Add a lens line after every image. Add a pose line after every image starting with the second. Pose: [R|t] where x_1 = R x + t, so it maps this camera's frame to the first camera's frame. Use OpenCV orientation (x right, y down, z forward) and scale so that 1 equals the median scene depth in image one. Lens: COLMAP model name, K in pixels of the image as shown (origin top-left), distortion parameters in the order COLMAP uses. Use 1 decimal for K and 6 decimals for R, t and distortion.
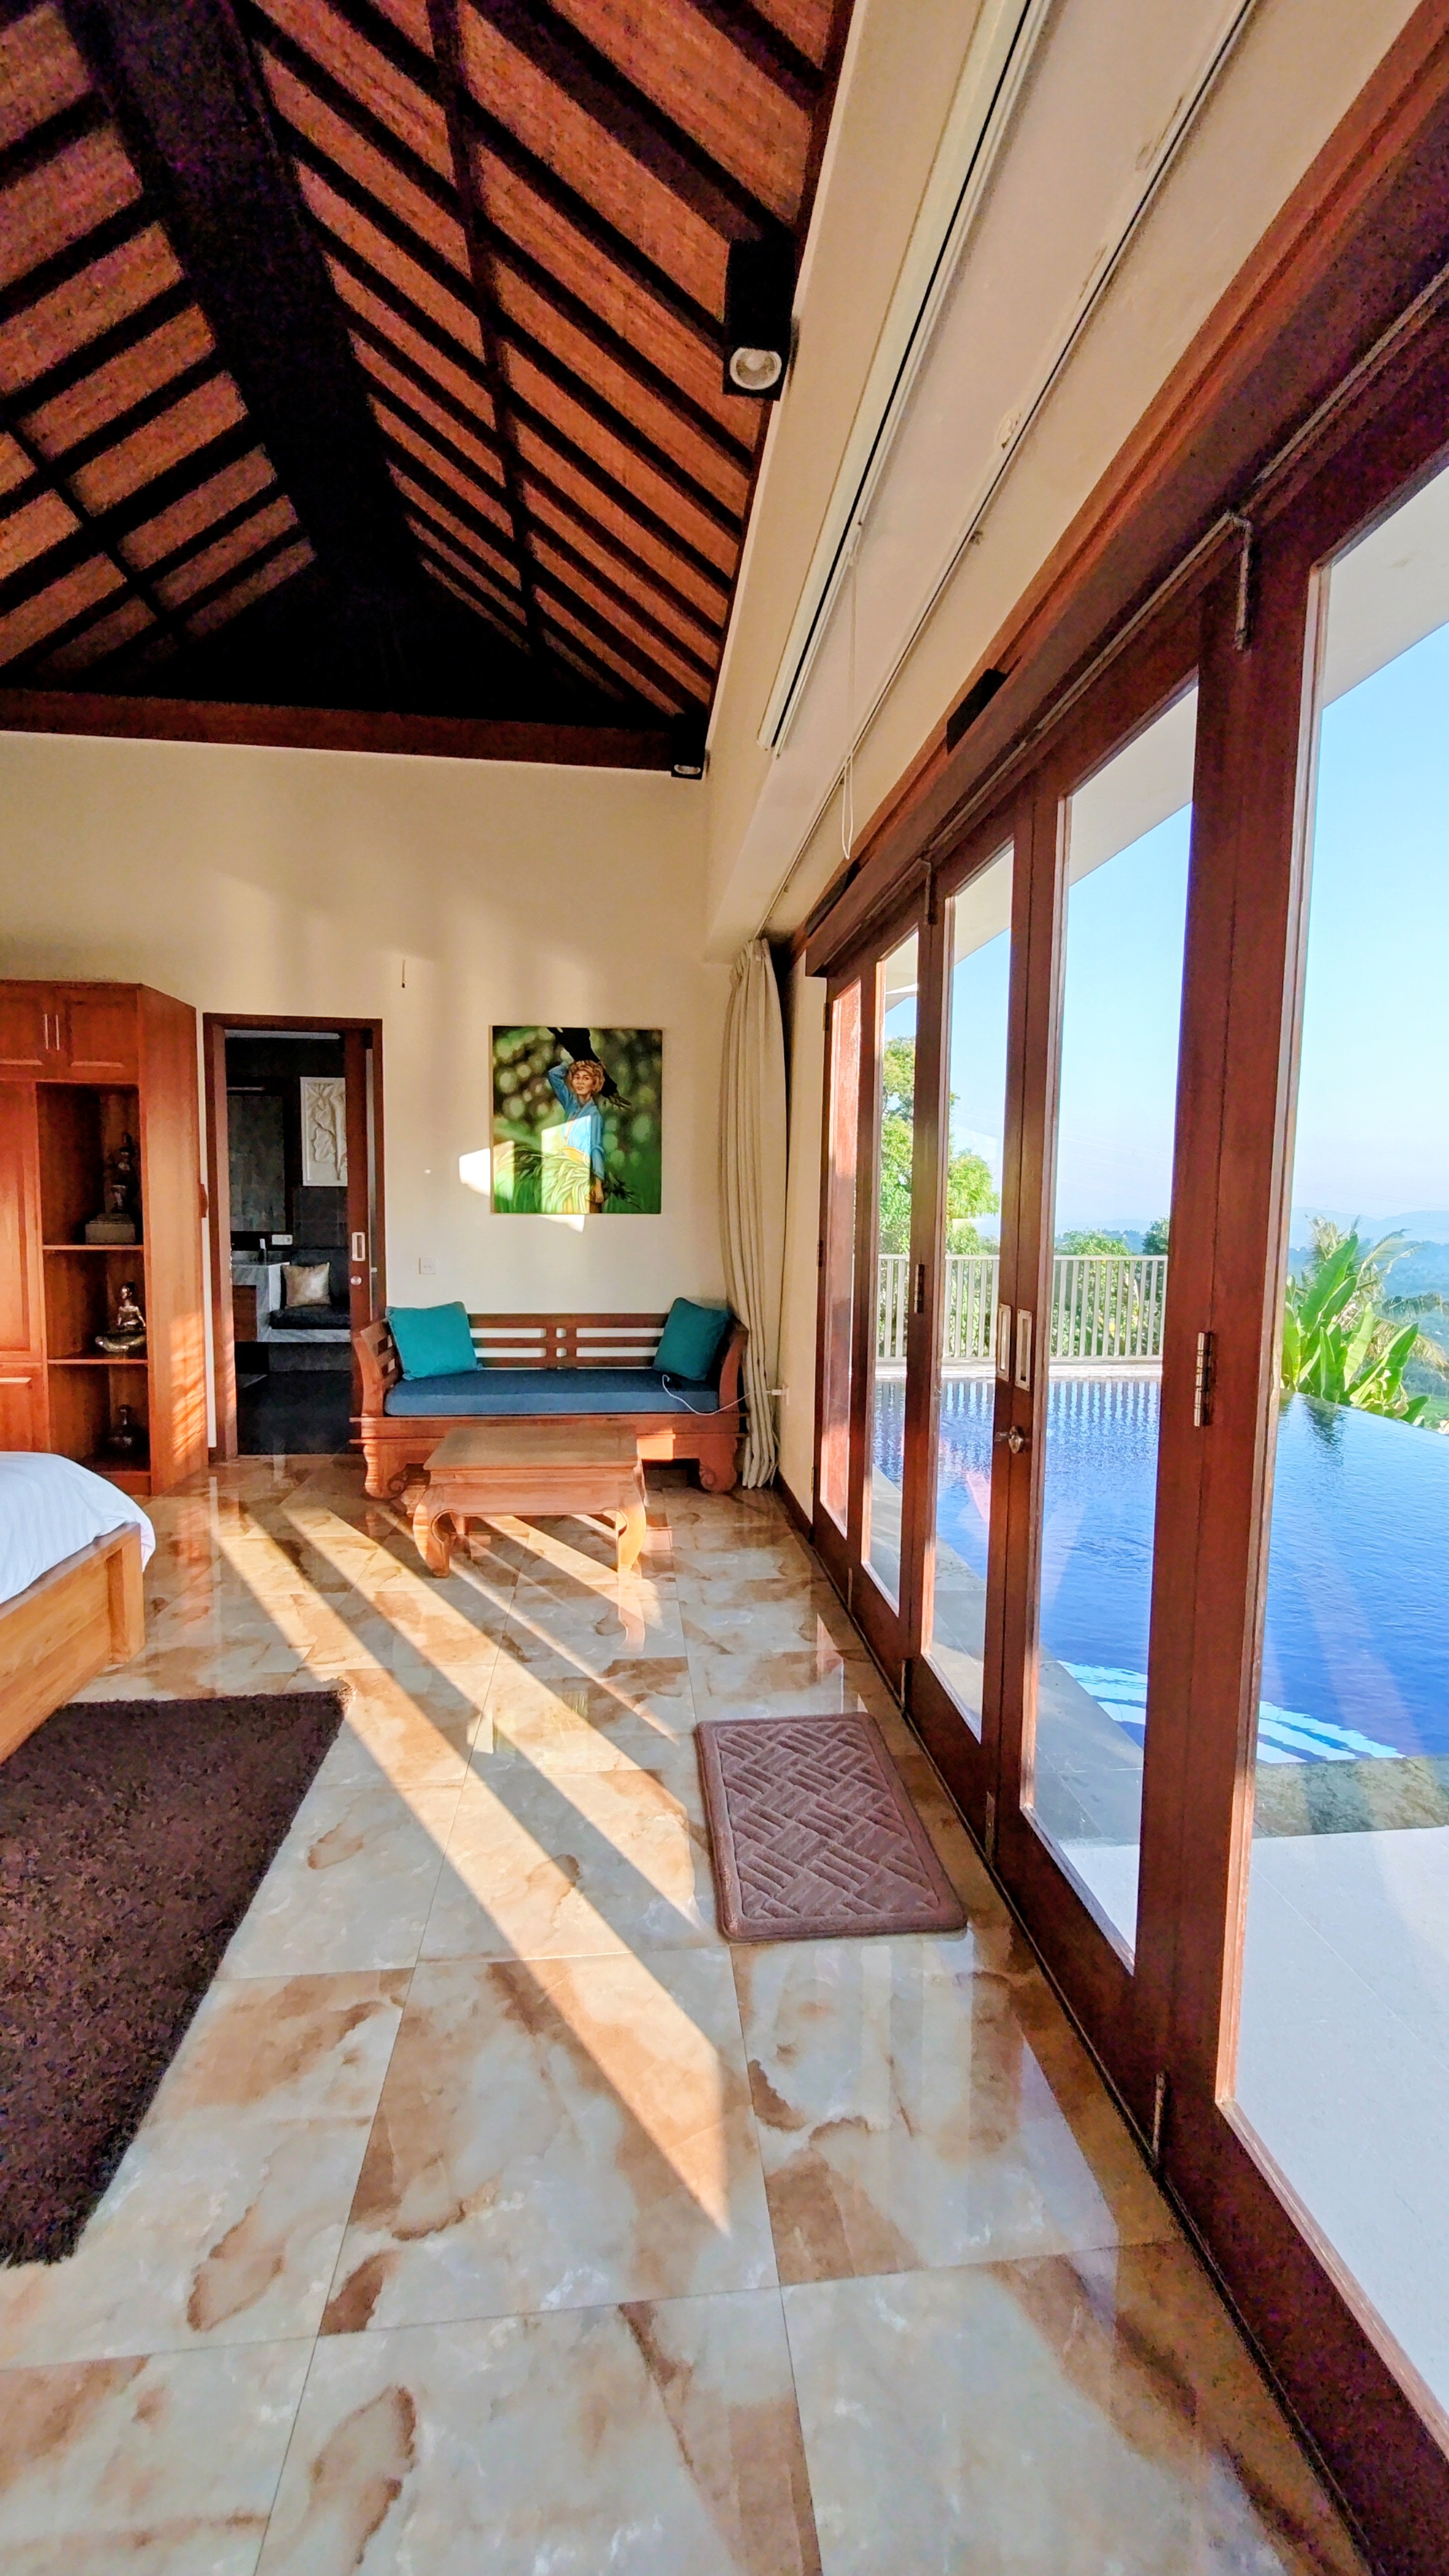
lens RADIAL K [[990.4, 0, 732.3], [0, 990.4, 1287.3], [0, 0, 1]] dist [-0.001155, -0.000251]
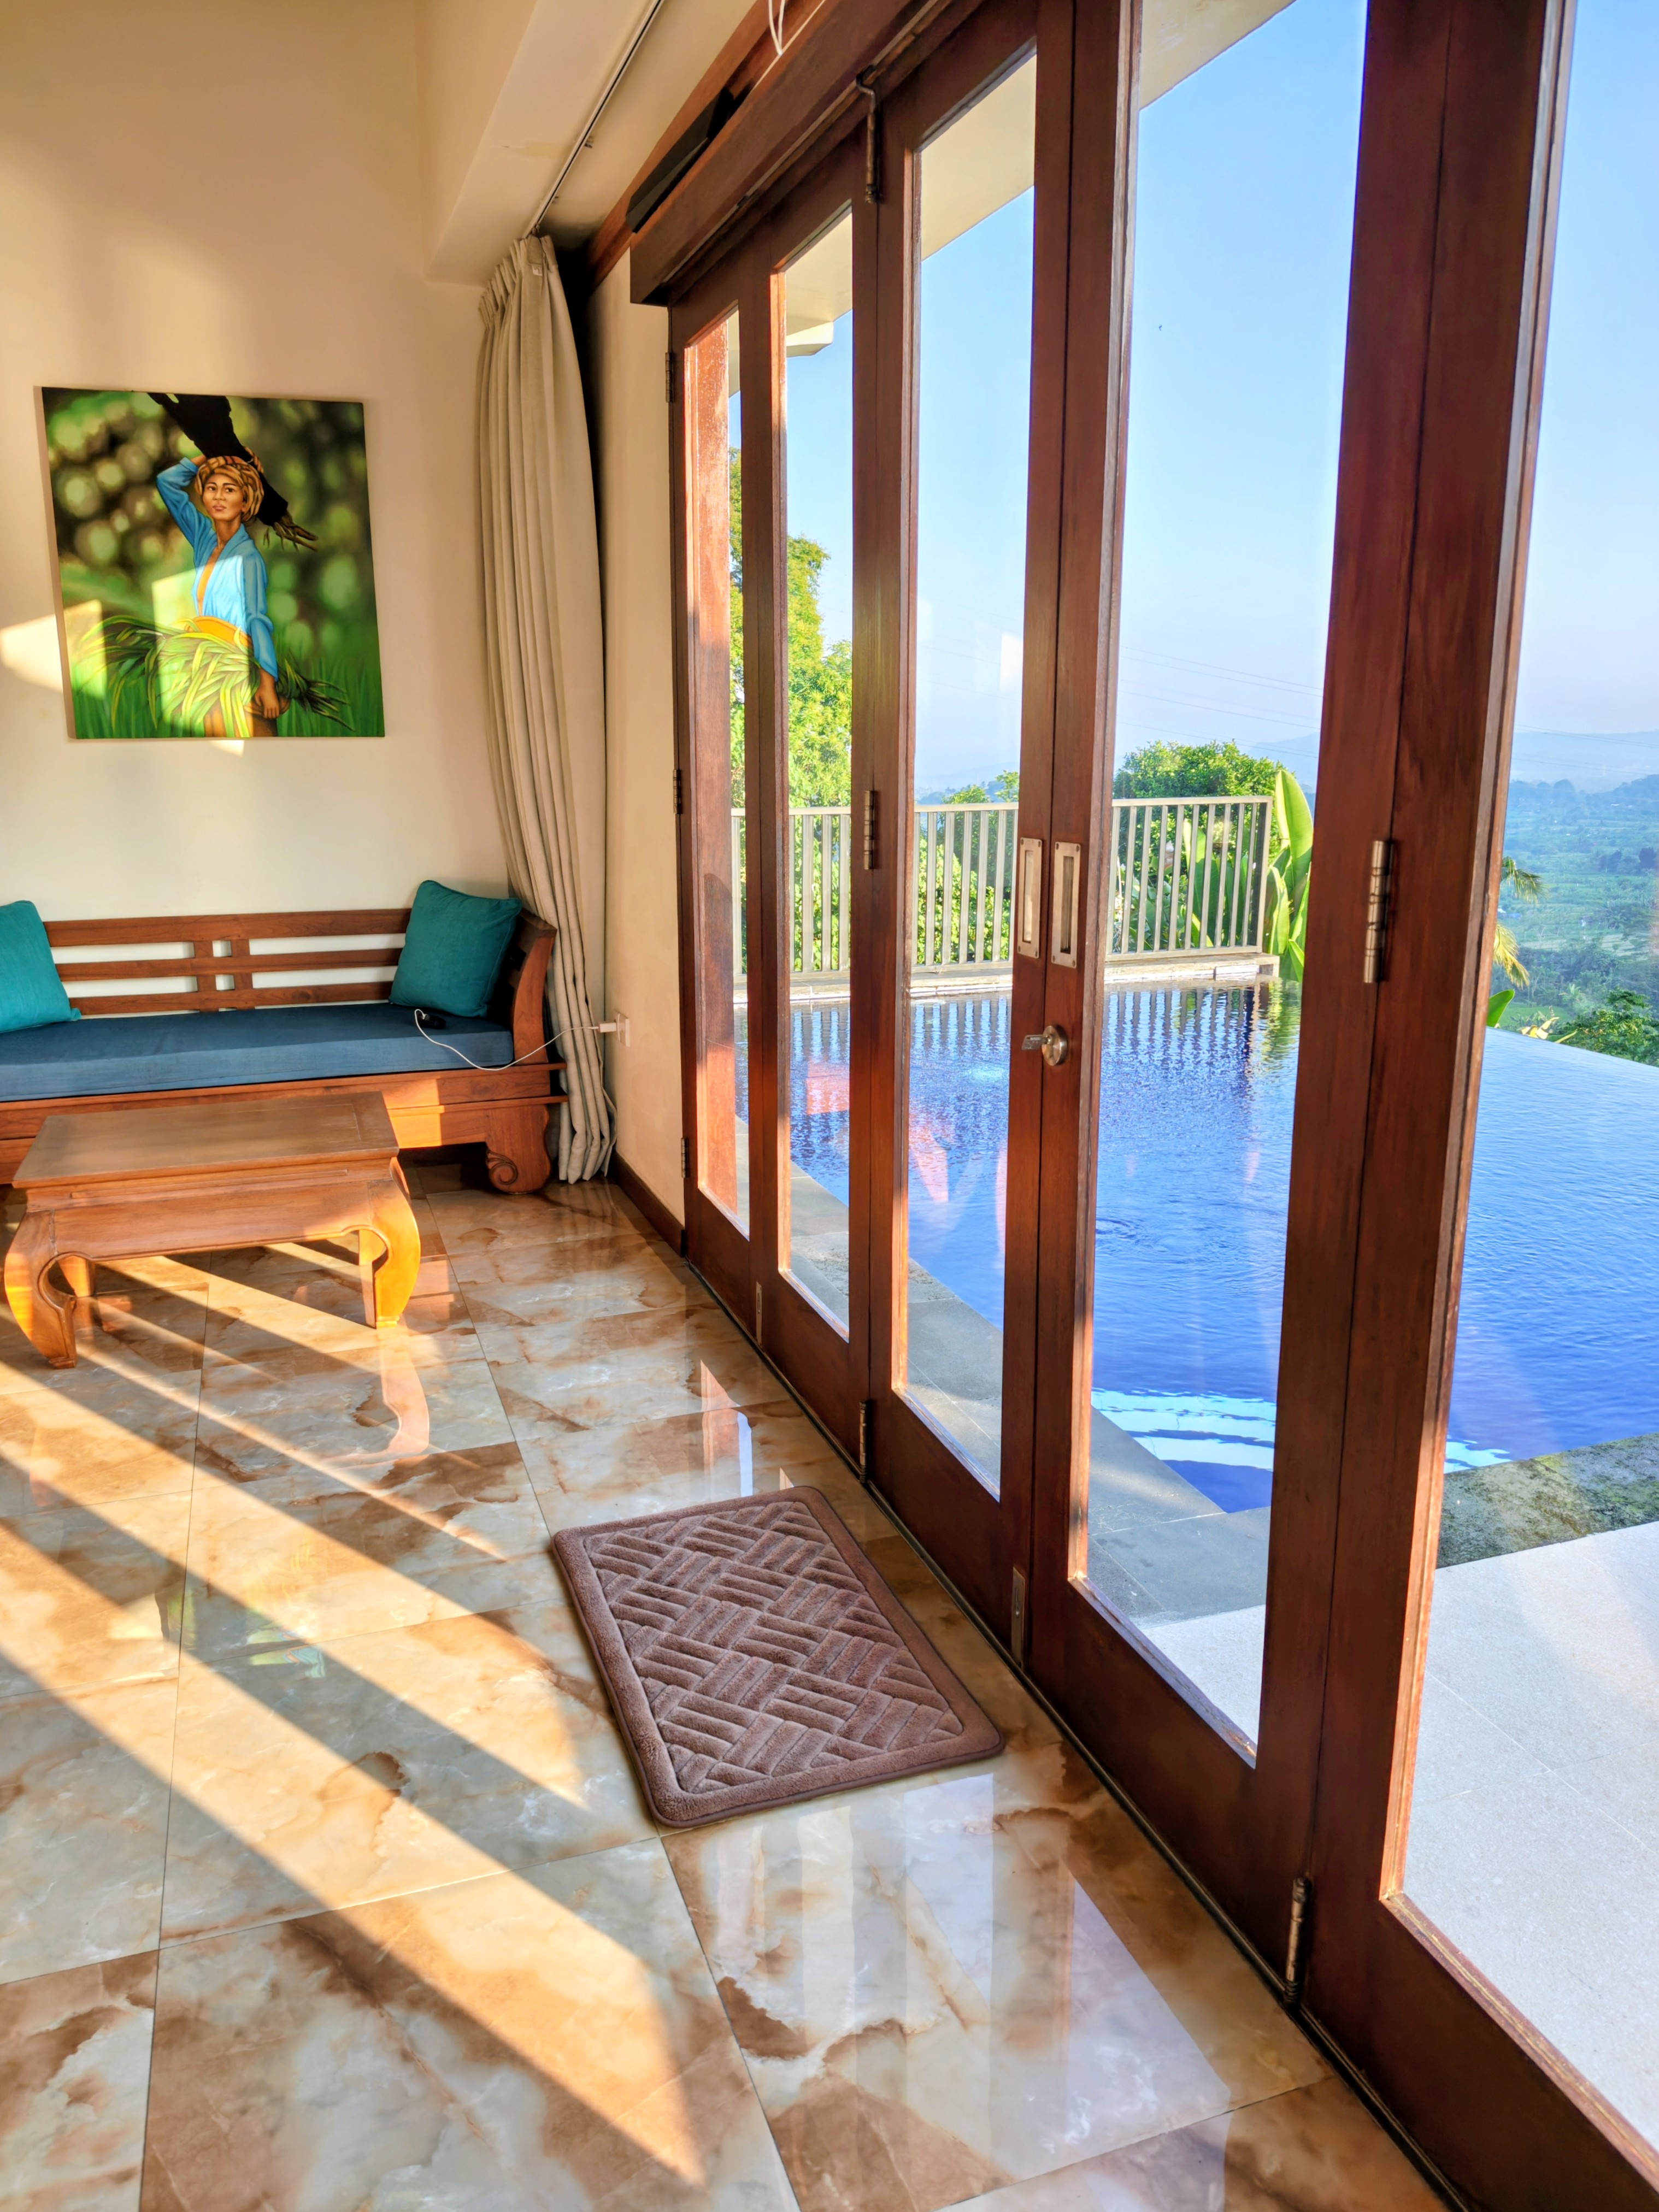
lens RADIAL K [[1586.3, 0, 822.0], [0, 1586.3, 1104.9], [0, 0, 1]] dist [0.032308, -0.063966]
pose [[0.973936, -0.067839, 0.216439, -0.065738], [0.036855, 0.988876, 0.144104, 0.026196], [-0.223807, -0.132371, 0.965603, 0.013604]]
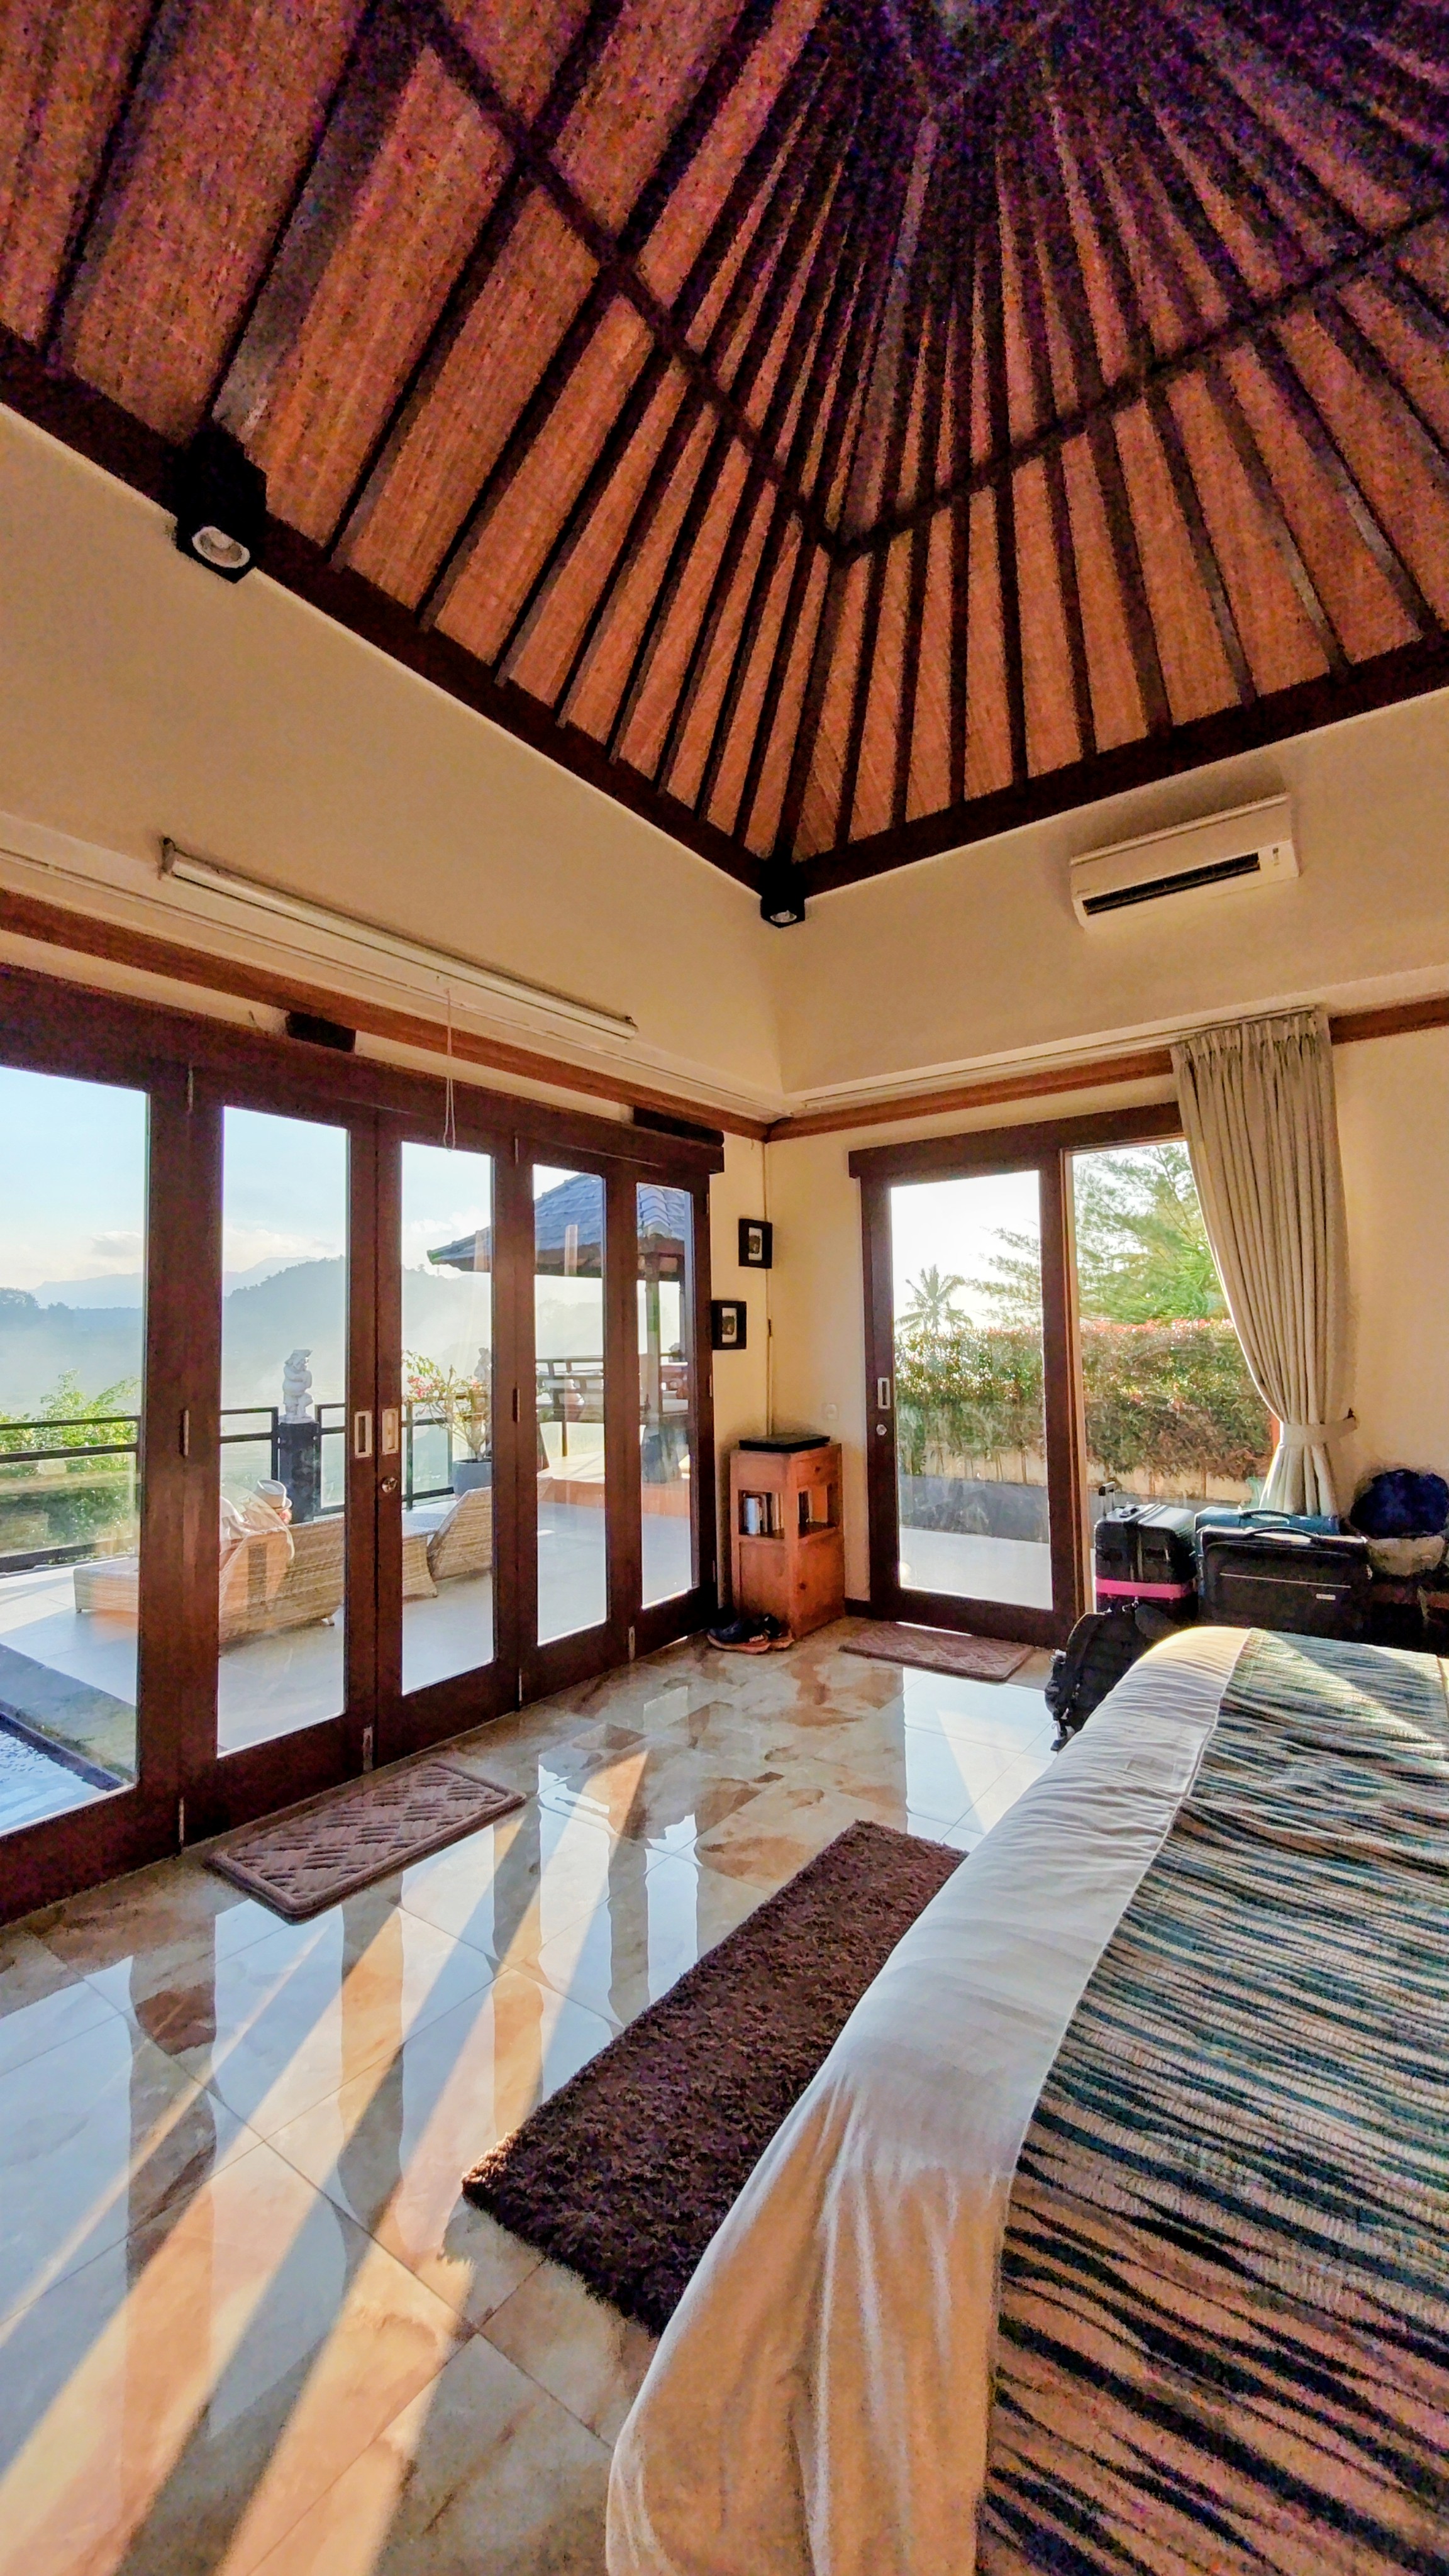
lens RADIAL K [[990.4, 0, 732.3], [0, 990.4, 1287.3], [0, 0, 1]] dist [-0.001155, -0.000251]
pose [[-0.752854, 0.032378, 0.657391, -0.959987], [0.064158, 0.997643, 0.024339, -0.144376], [-0.655053, 0.060500, -0.753157, 1.375549]]
